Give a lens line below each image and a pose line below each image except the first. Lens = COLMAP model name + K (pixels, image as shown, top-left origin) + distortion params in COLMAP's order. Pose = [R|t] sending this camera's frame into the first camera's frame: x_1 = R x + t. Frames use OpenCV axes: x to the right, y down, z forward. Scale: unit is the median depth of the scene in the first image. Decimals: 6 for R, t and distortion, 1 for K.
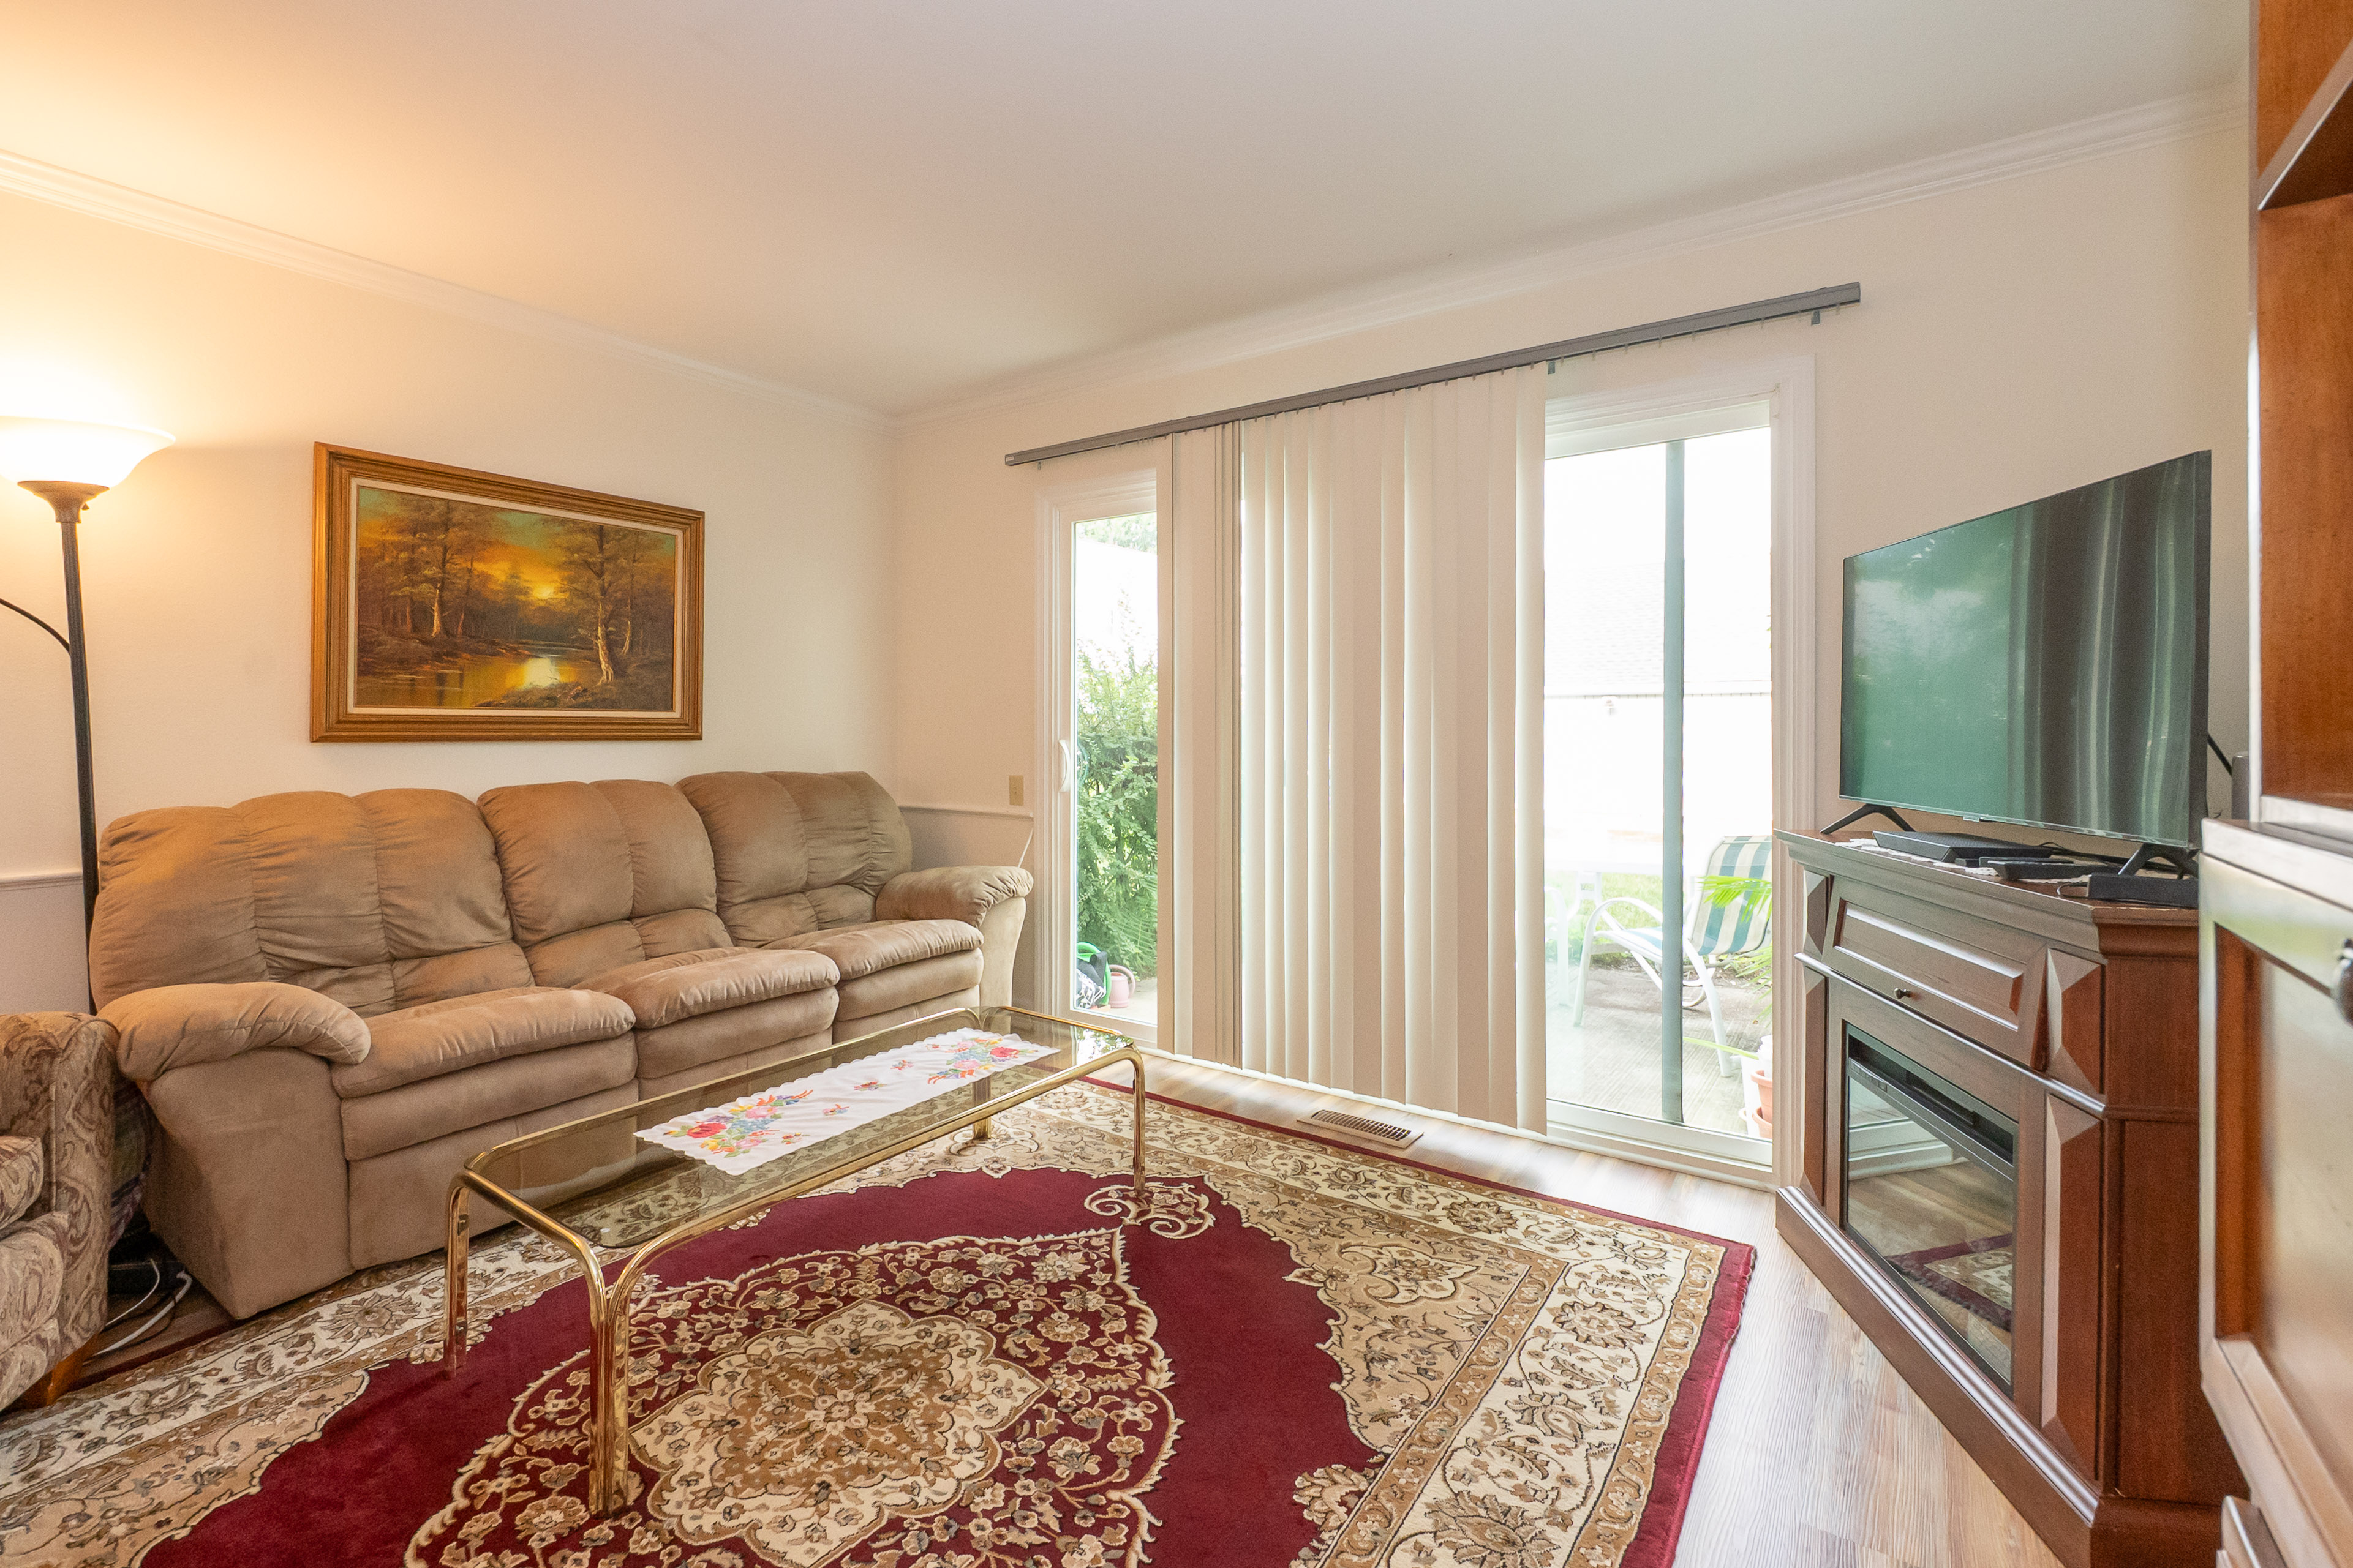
lens RADIAL K [[1036.4, 0, 1179.1], [0, 1036.4, 727.8], [0, 0, 1]] dist [0.014646, -0.010422]
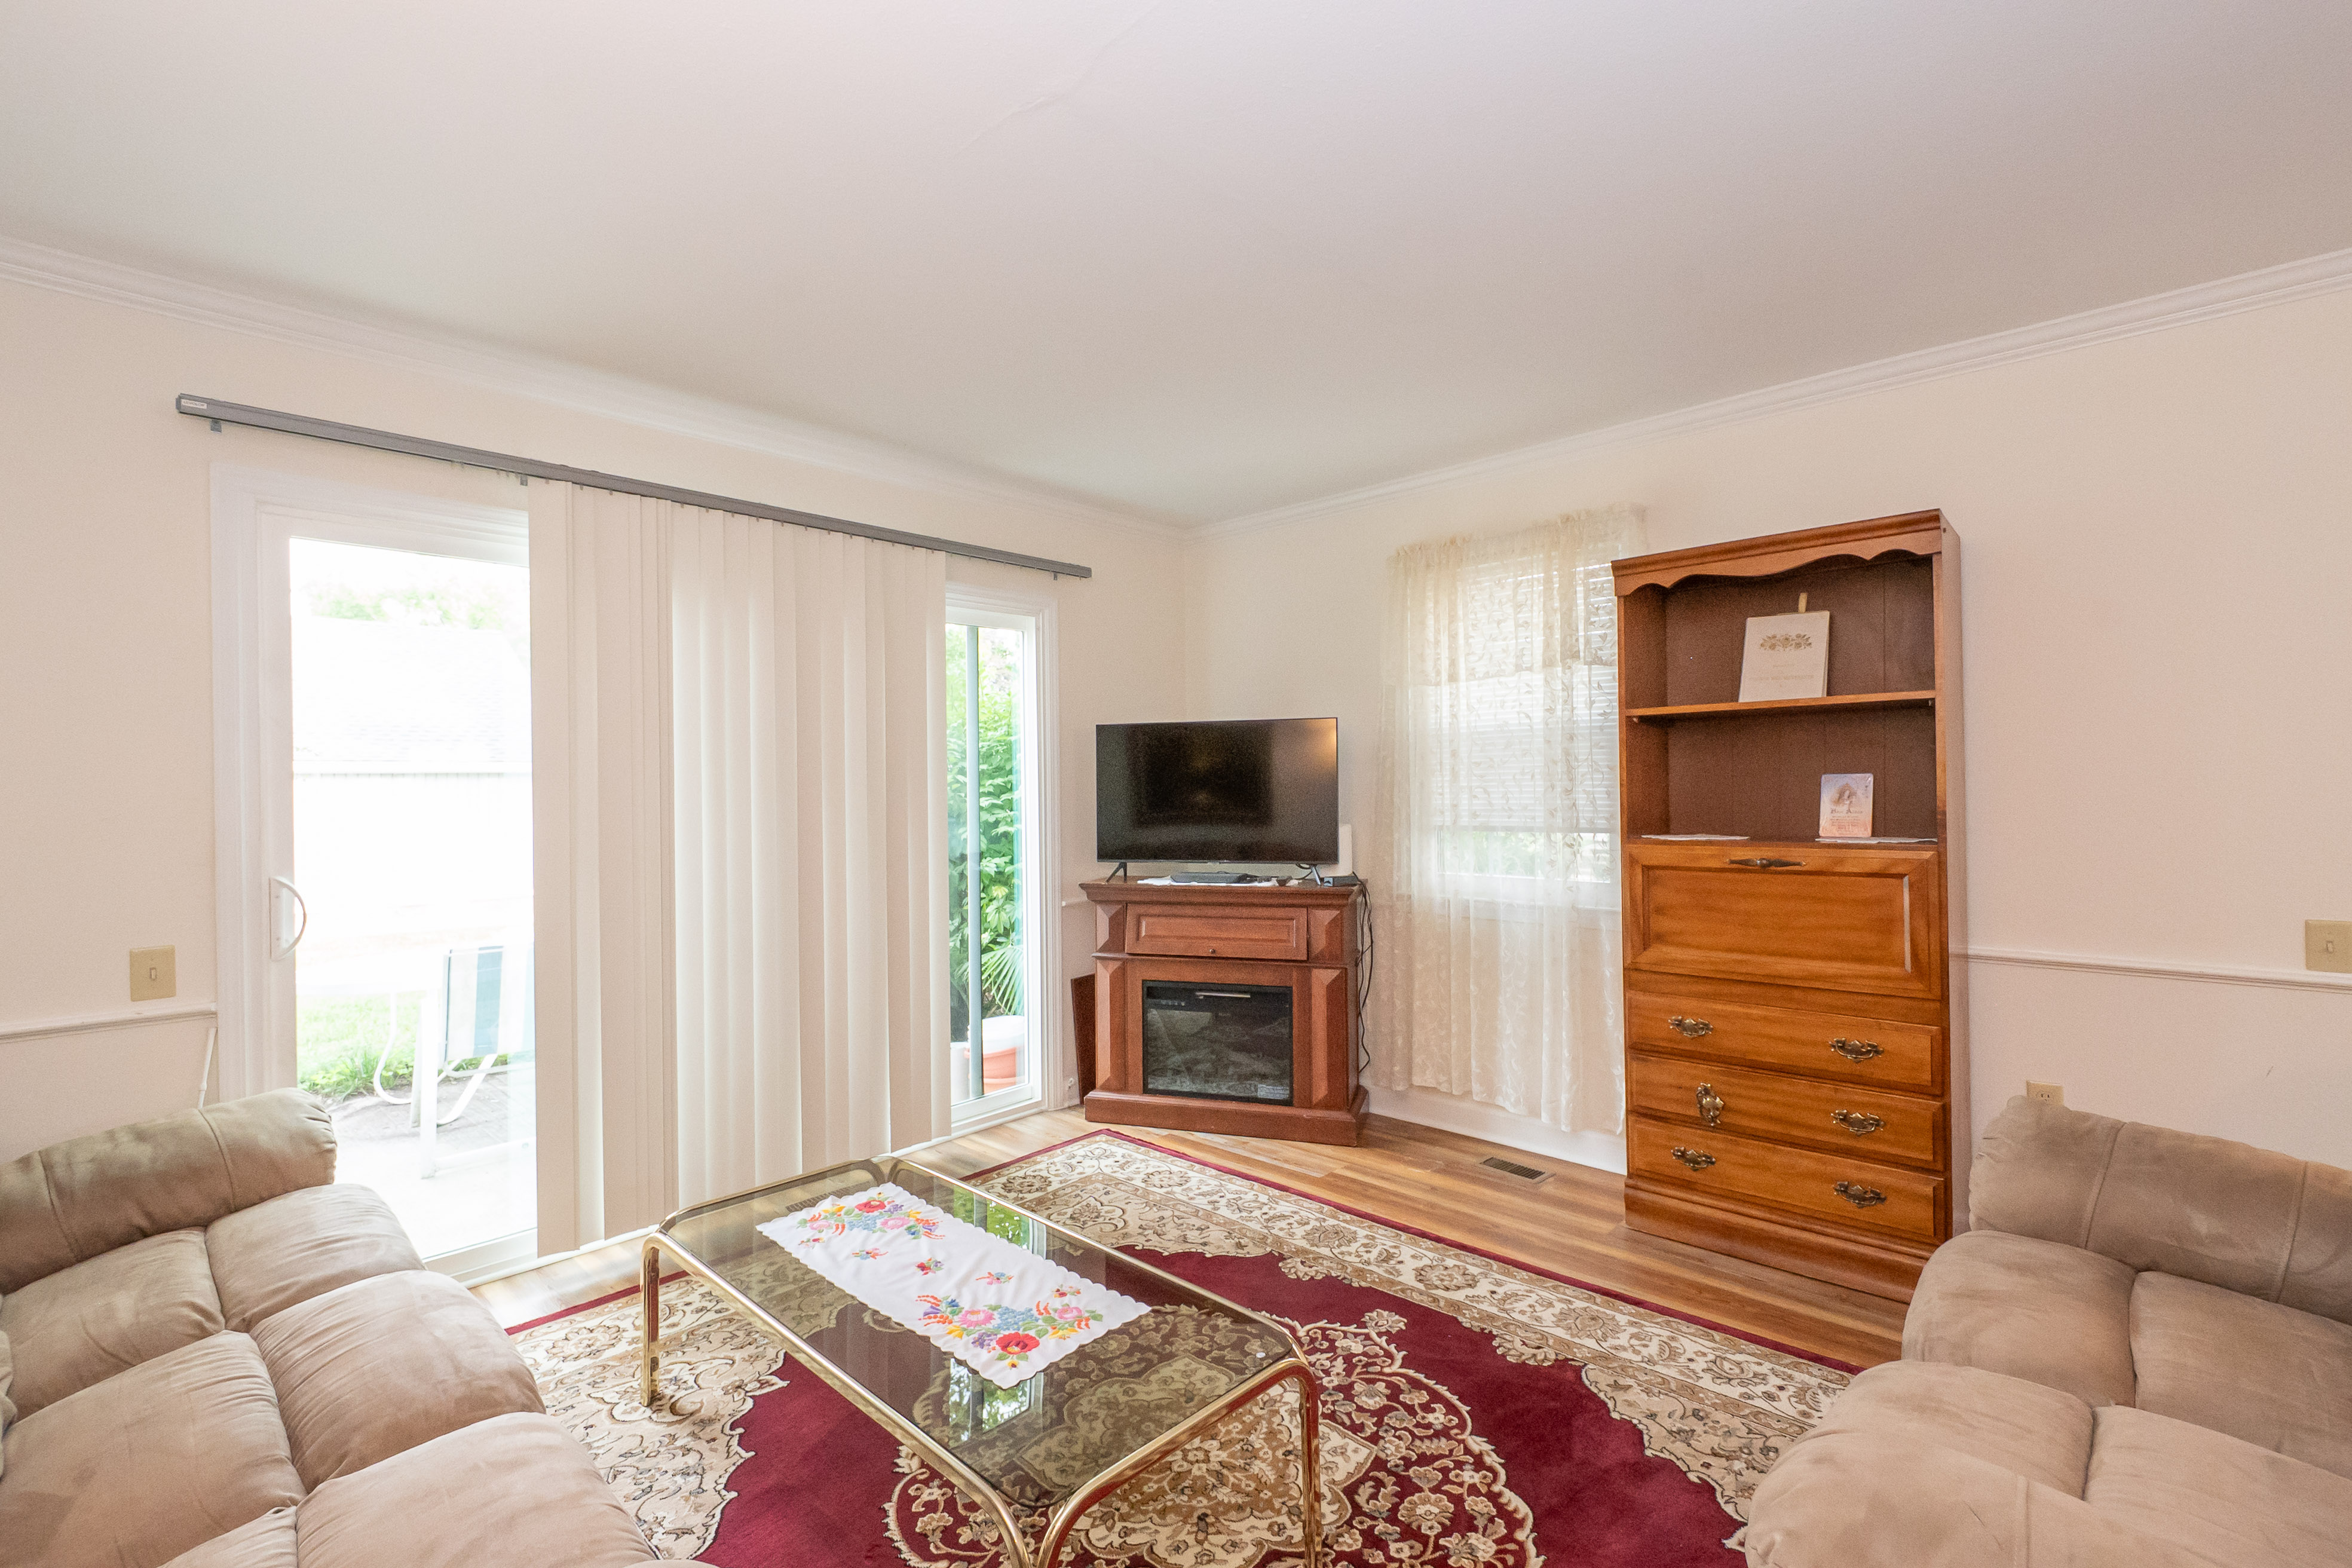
lens RADIAL K [[1005.1, 0, 1144.2], [0, 1005.1, 791.3], [0, 0, 1]] dist [0.003352, -0.000096]
pose [[0.189090, -0.006949, 0.981935, -0.927585], [0.019351, 0.999807, 0.003349, -0.049933], [-0.981769, 0.018368, 0.189188, 0.546408]]
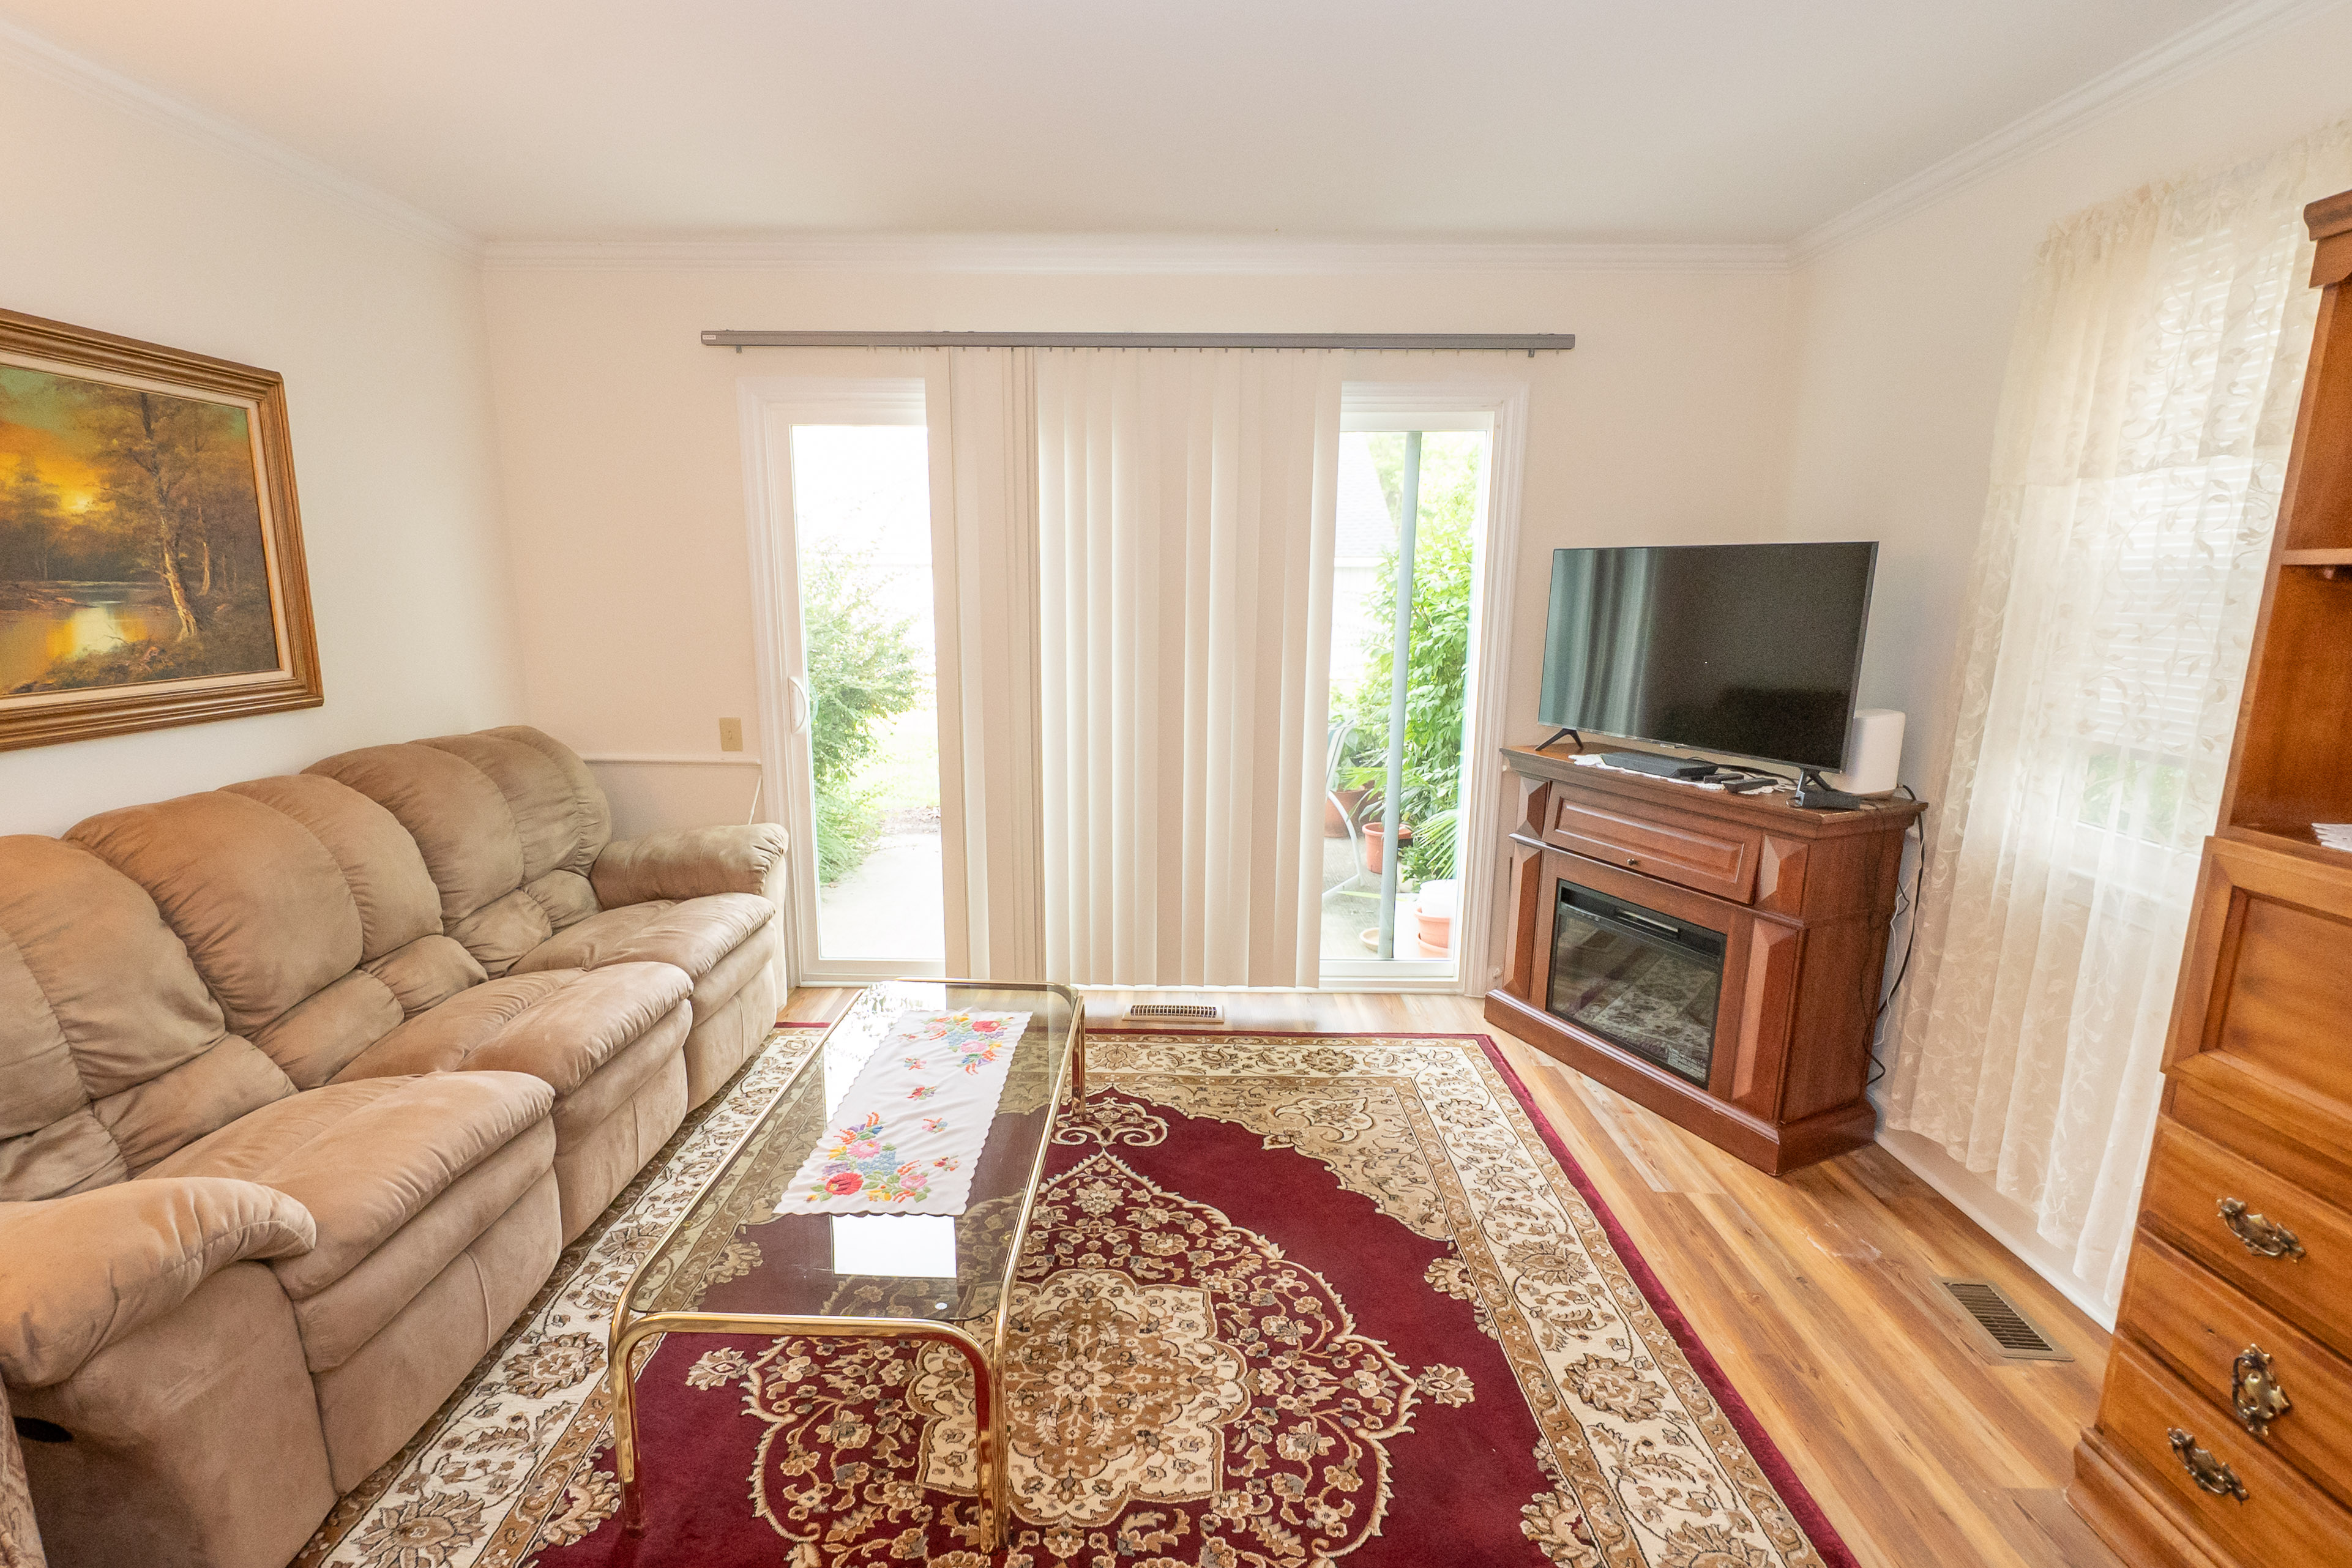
lens RADIAL K [[1031.6, 0, 1170.3], [0, 1031.6, 781.2], [0, 0, 1]] dist [0.008227, -0.005661]
pose [[0.832714, -0.098088, 0.544947, -0.506970], [-0.006708, 0.982325, 0.187065, -0.104414], [-0.553663, -0.159427, 0.817337, 0.106919]]
